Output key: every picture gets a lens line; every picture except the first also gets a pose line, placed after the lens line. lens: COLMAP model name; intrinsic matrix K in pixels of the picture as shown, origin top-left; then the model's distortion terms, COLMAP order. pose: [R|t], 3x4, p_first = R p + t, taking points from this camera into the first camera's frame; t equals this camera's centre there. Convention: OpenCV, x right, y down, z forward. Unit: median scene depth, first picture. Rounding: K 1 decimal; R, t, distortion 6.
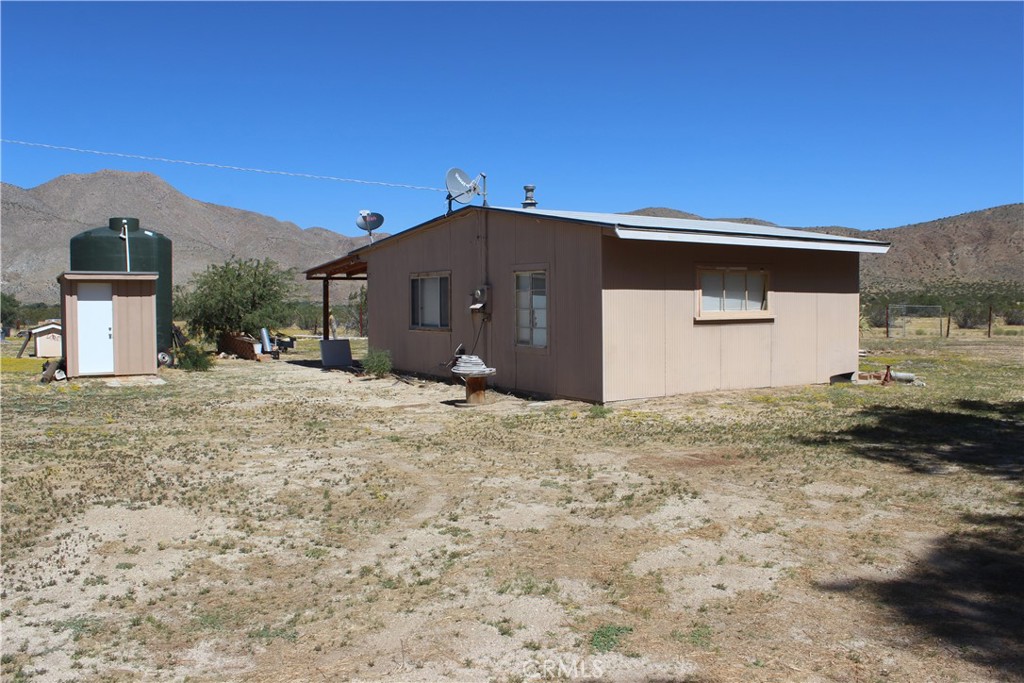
lens RADIAL K [[854.3, 0, 512.0], [0, 854.3, 341.5], [0, 0, 1]] dist [-0.136541, 0.129677]
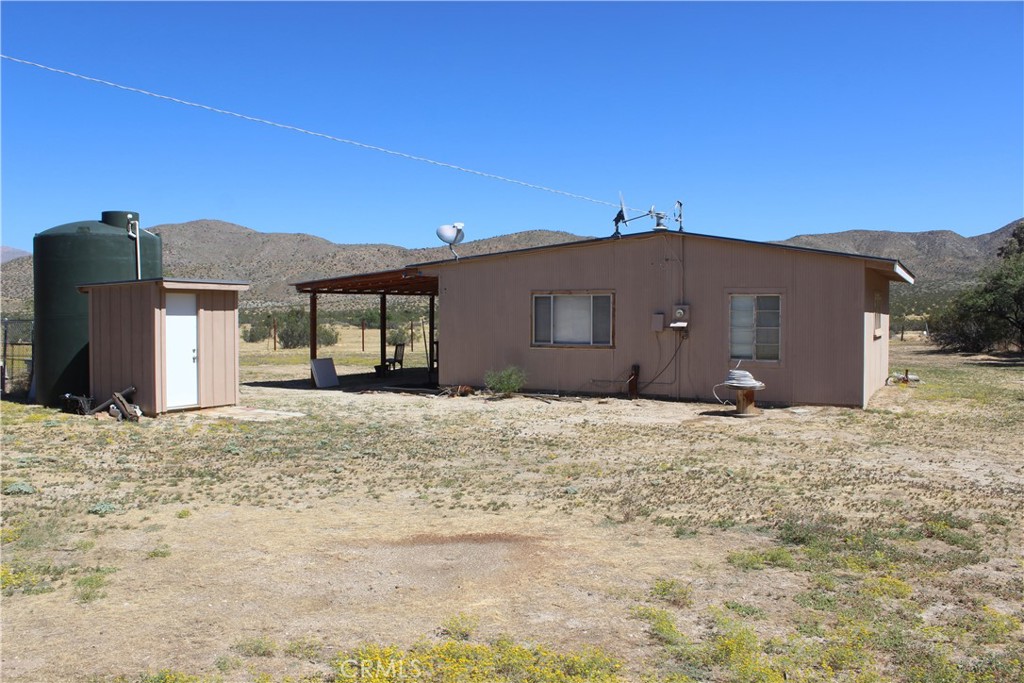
lens RADIAL K [[854.3, 0, 512.0], [0, 854.3, 341.5], [0, 0, 1]] dist [-0.136541, 0.129677]
pose [[0.873591, -0.009030, 0.486578, -0.621819], [0.017033, 0.999783, -0.012026, -0.009153], [-0.486363, 0.018794, 0.873554, 0.143971]]
